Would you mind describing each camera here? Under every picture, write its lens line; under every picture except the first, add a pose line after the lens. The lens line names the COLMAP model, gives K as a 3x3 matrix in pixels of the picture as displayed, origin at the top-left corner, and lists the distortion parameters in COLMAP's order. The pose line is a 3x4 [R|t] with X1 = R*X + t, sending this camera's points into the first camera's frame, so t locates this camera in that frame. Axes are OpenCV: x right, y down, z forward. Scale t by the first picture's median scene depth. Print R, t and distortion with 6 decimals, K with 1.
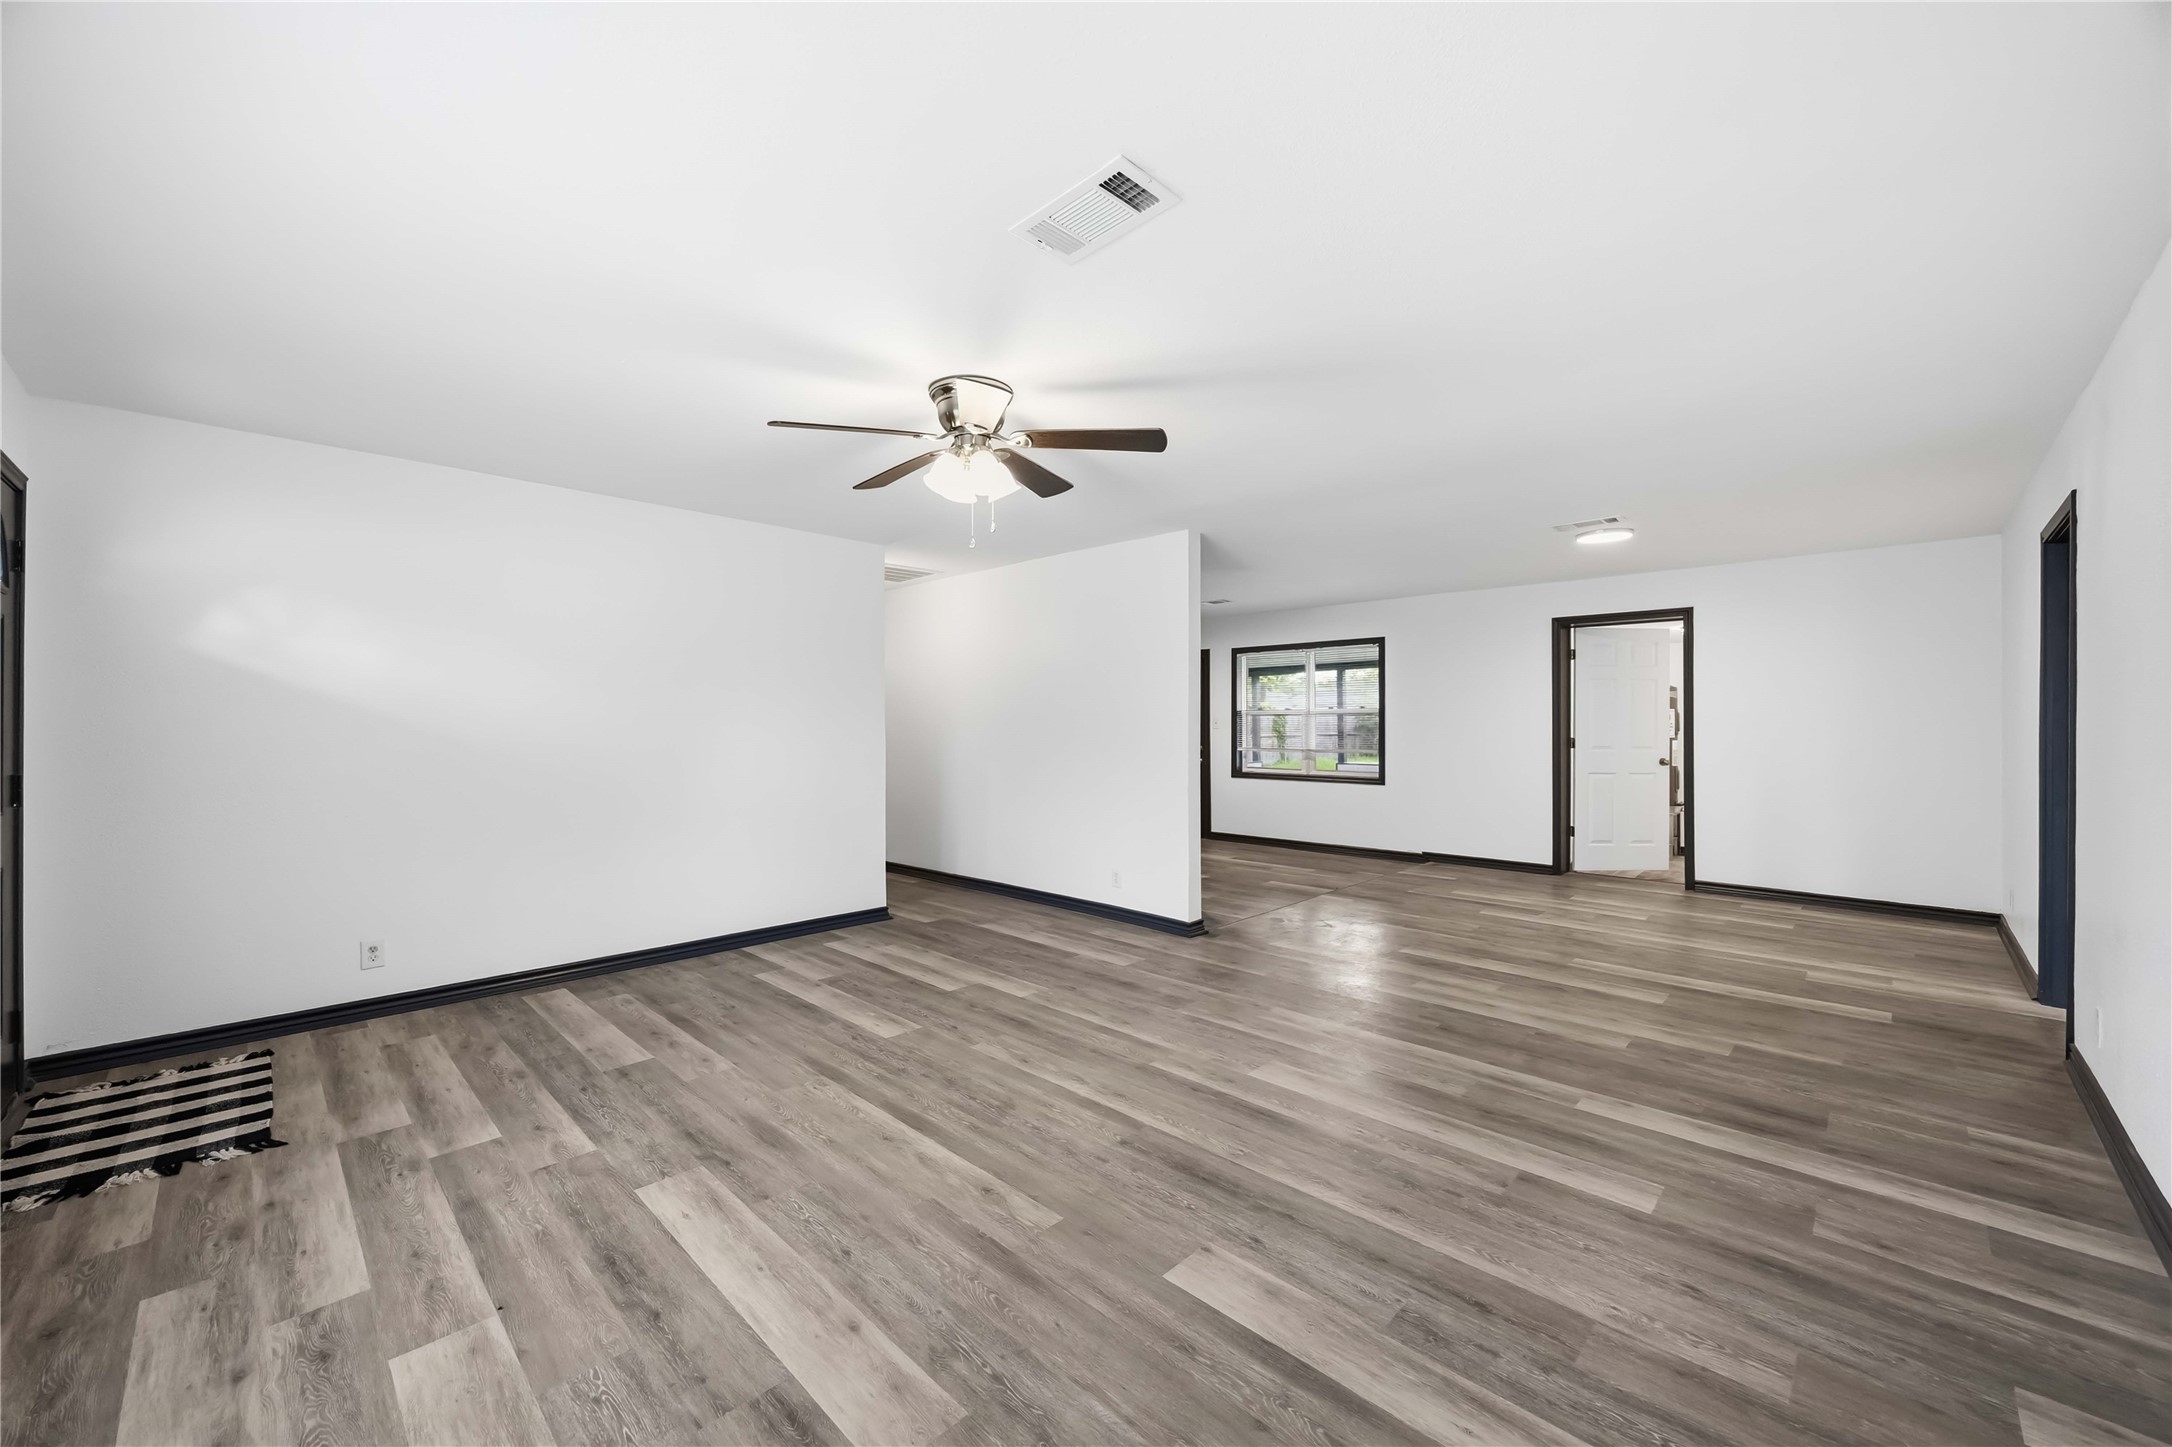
lens RADIAL K [[838.4, 0, 1090.4], [0, 838.4, 717.8], [0, 0, 1]] dist [-0.000318, -0.000289]
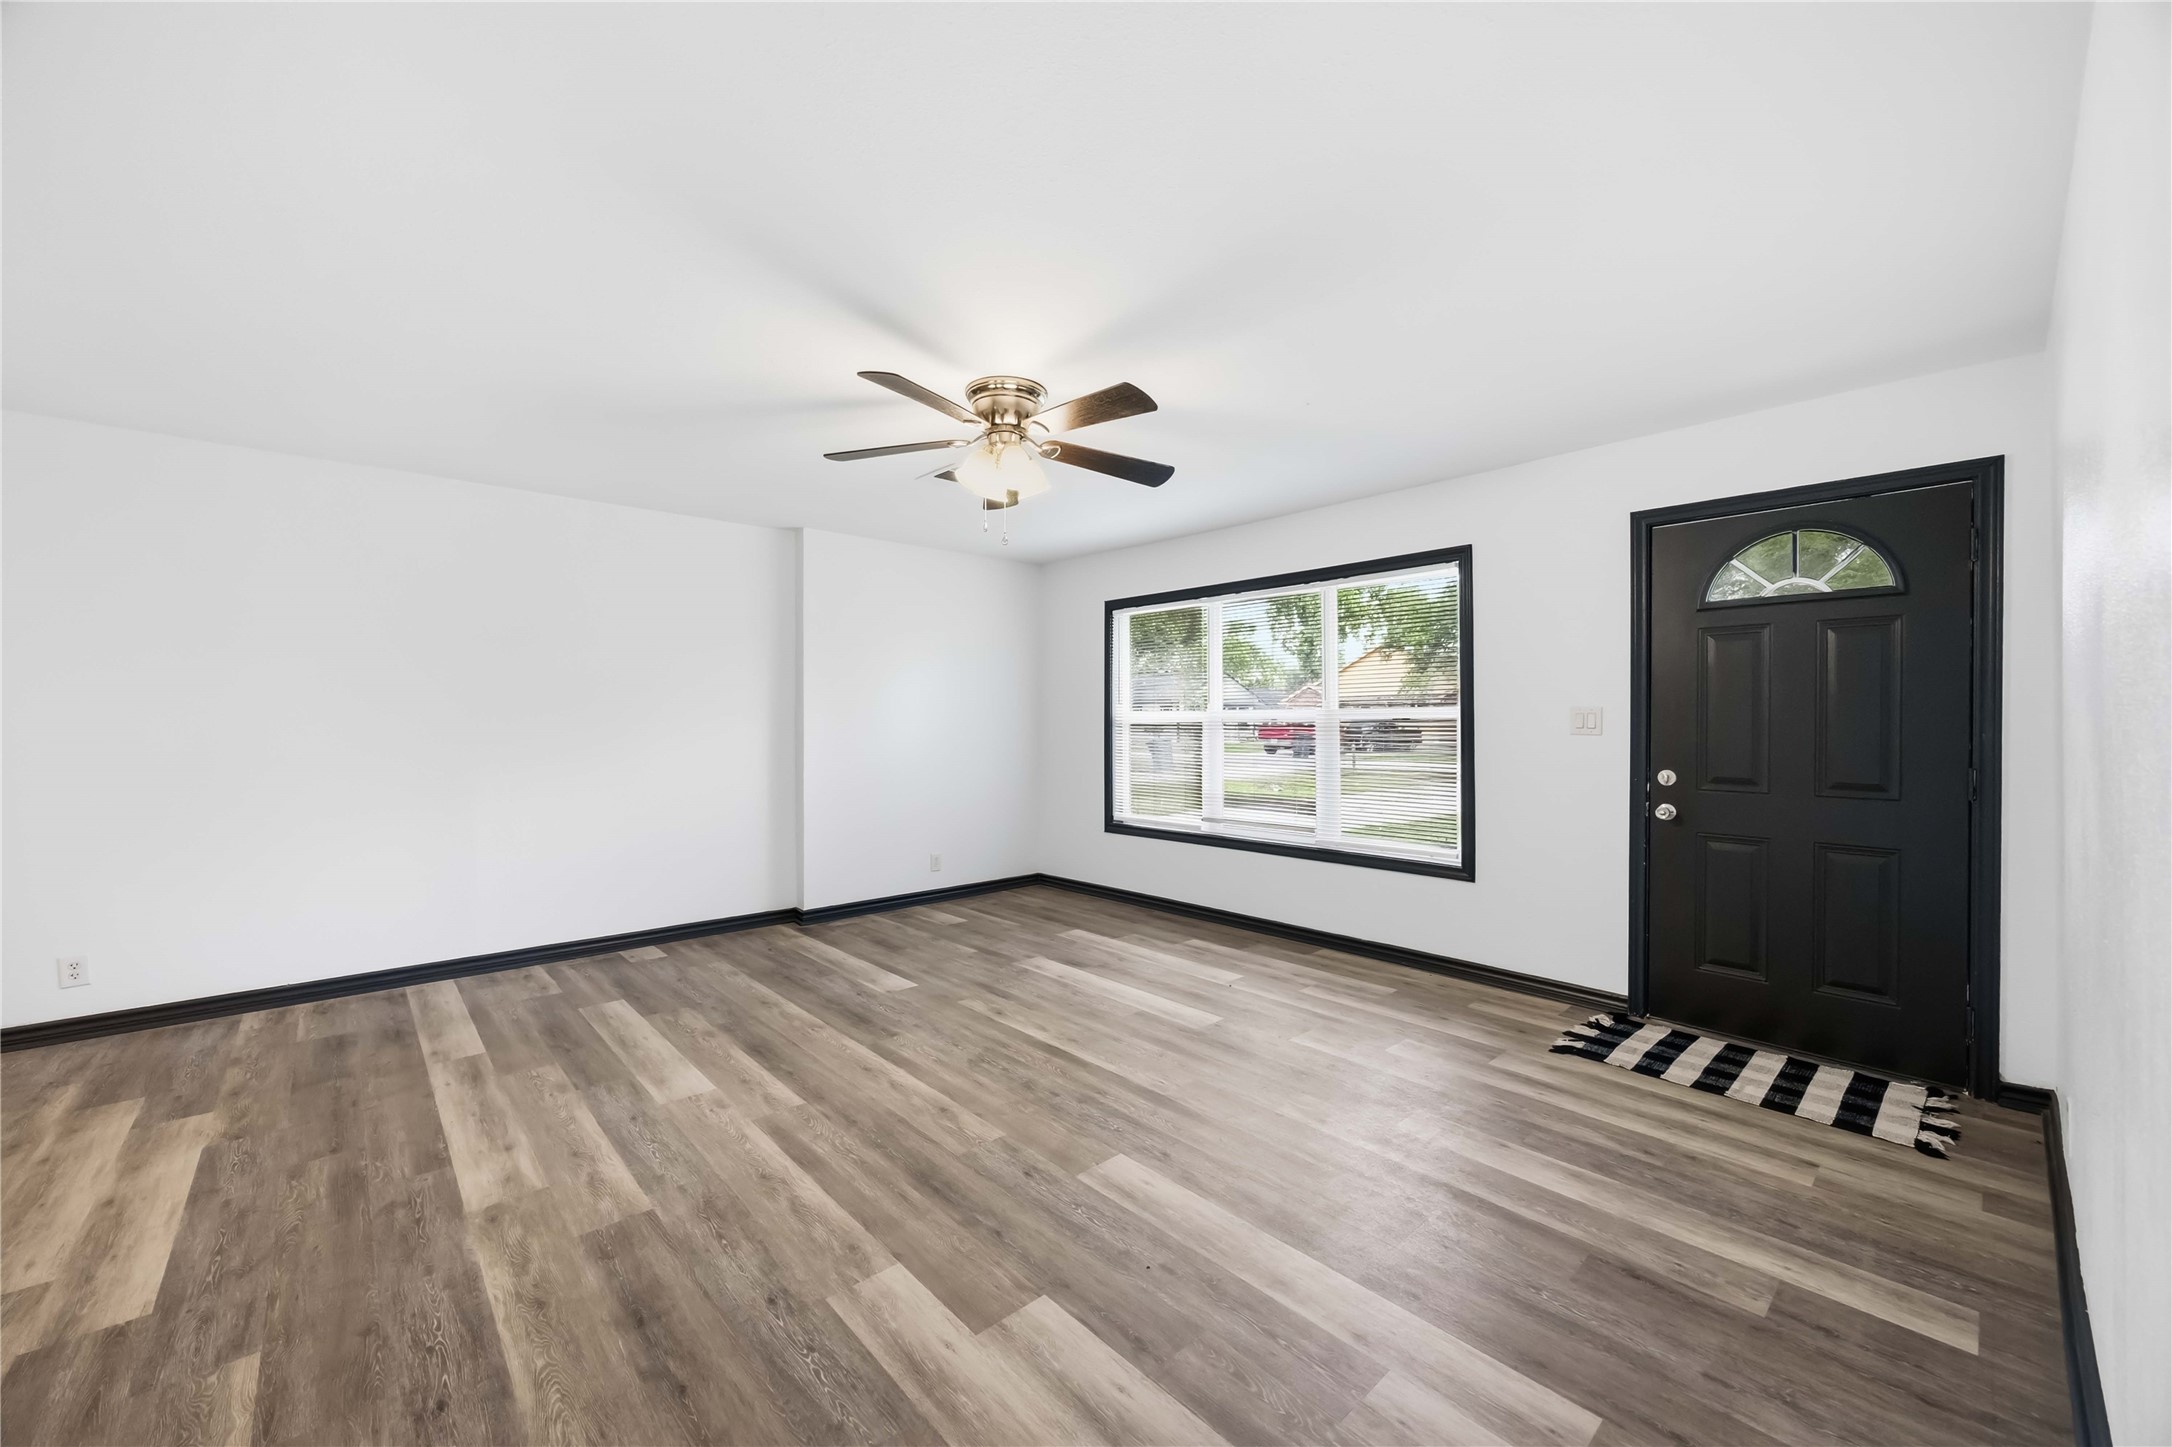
lens RADIAL K [[829.2, 0, 1084.3], [0, 829.2, 721.1], [0, 0, 1]] dist [-0.001600, -0.000146]
pose [[-0.997838, 0.000930, 0.065720, -0.326249], [0.000283, 0.999951, -0.009854, 0.023991], [-0.065726, -0.009814, -0.997789, 2.157644]]
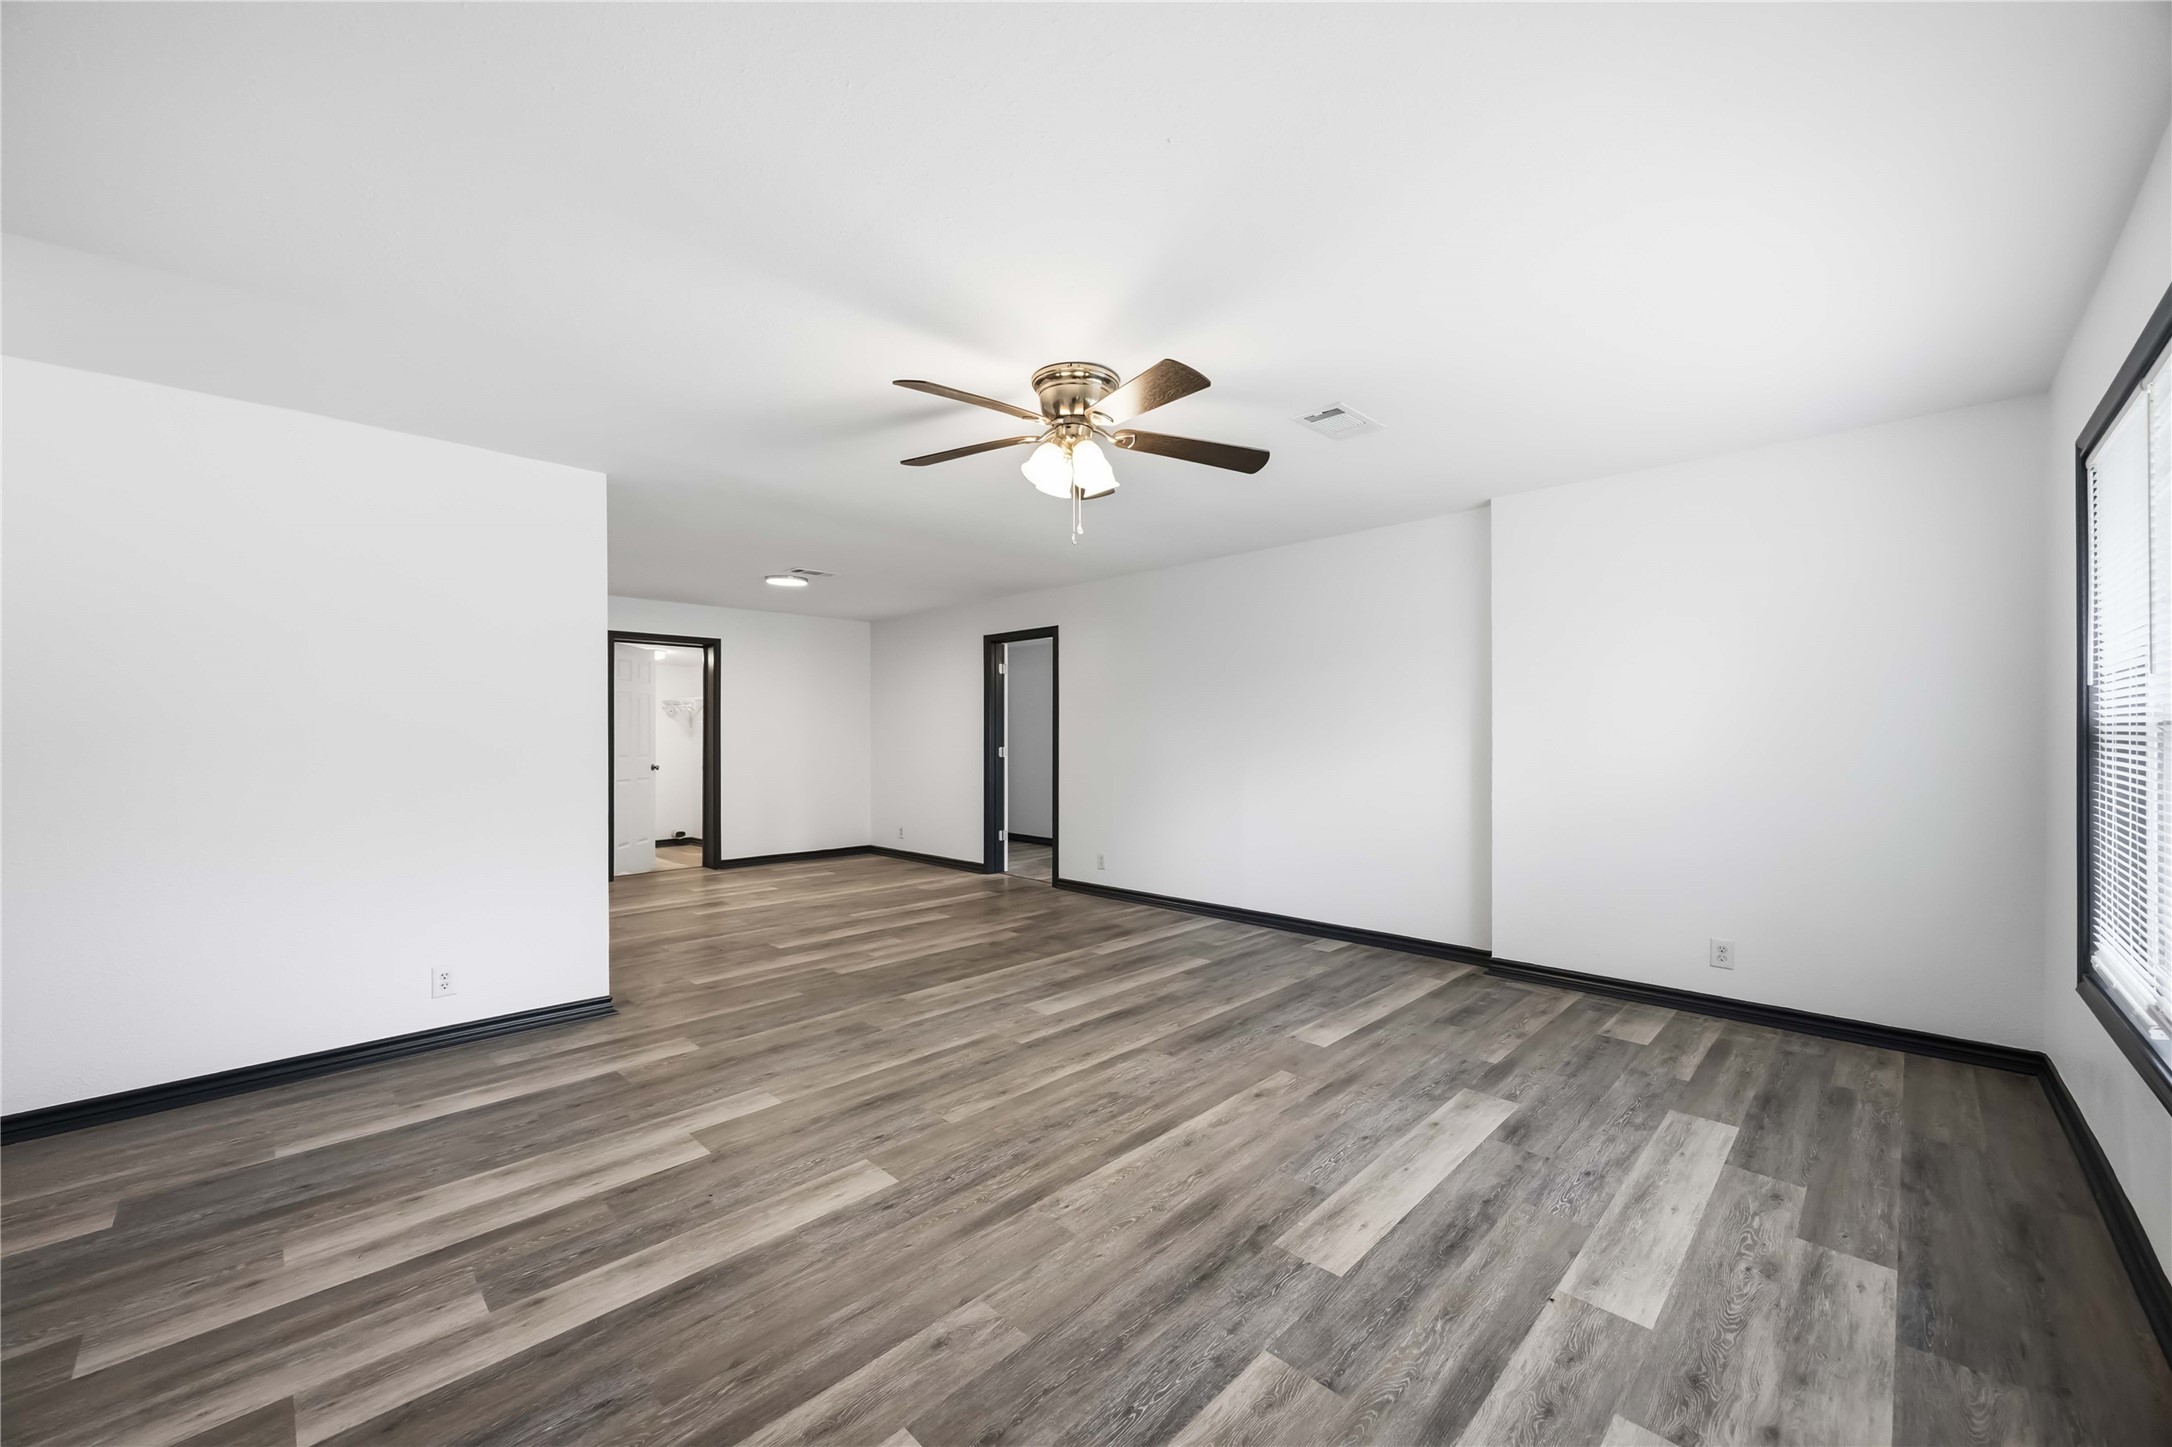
lens RADIAL K [[829.2, 0, 1084.3], [0, 829.2, 721.1], [0, 0, 1]] dist [-0.001600, -0.000146]
pose [[0.009989, 0.017019, 0.999805, -1.177873], [-0.003865, 0.999848, -0.016981, 0.014897], [-0.999943, -0.003695, 0.010053, 1.058806]]
